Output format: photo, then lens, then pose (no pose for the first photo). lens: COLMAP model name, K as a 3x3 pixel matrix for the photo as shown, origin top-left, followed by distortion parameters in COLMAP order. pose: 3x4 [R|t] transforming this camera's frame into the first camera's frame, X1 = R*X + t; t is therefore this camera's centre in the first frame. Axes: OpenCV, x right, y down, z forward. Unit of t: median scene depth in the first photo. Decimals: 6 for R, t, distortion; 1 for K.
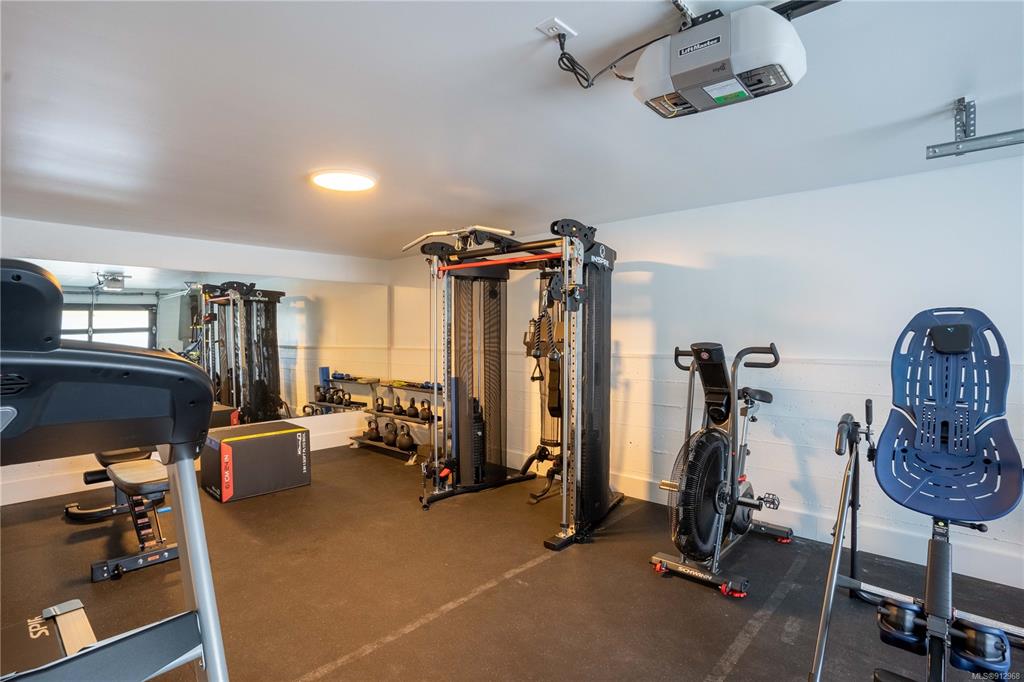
lens RADIAL K [[501.6, 0, 514.1], [0, 501.6, 338.7], [0, 0, 1]] dist [-0.045493, 0.002367]
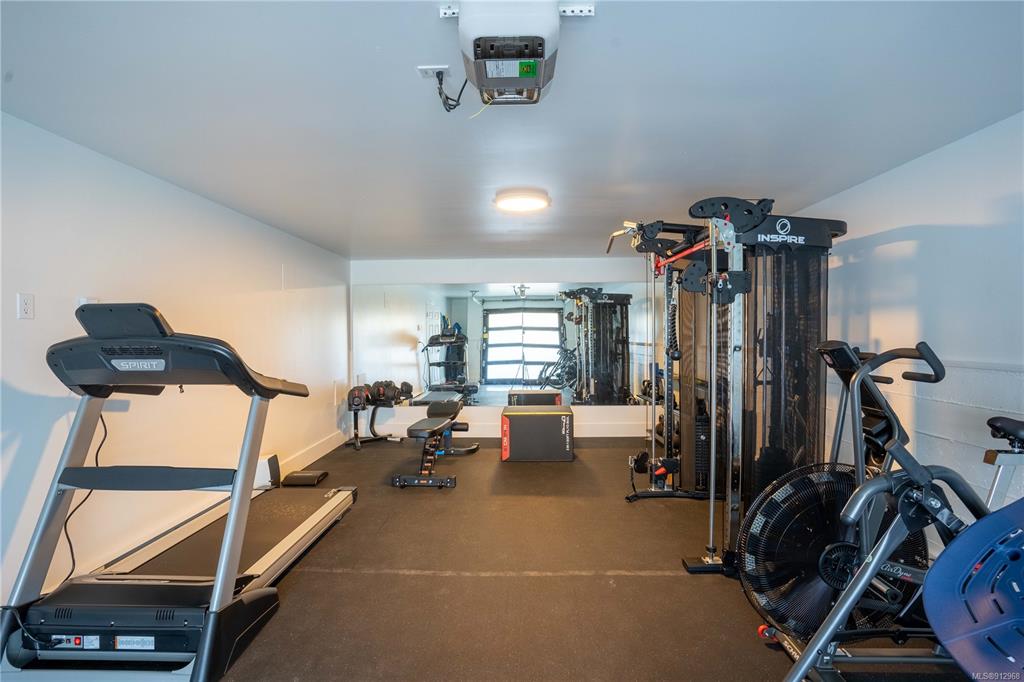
lens RADIAL K [[501.6, 0, 518.6], [0, 501.6, 340.7], [0, 0, 1]] dist [-0.045493, 0.002367]
pose [[0.663858, 0.008477, -0.747811, 0.410324], [-0.002470, 0.999955, 0.009143, 0.001123], [0.747855, -0.004223, 0.663849, 0.137135]]
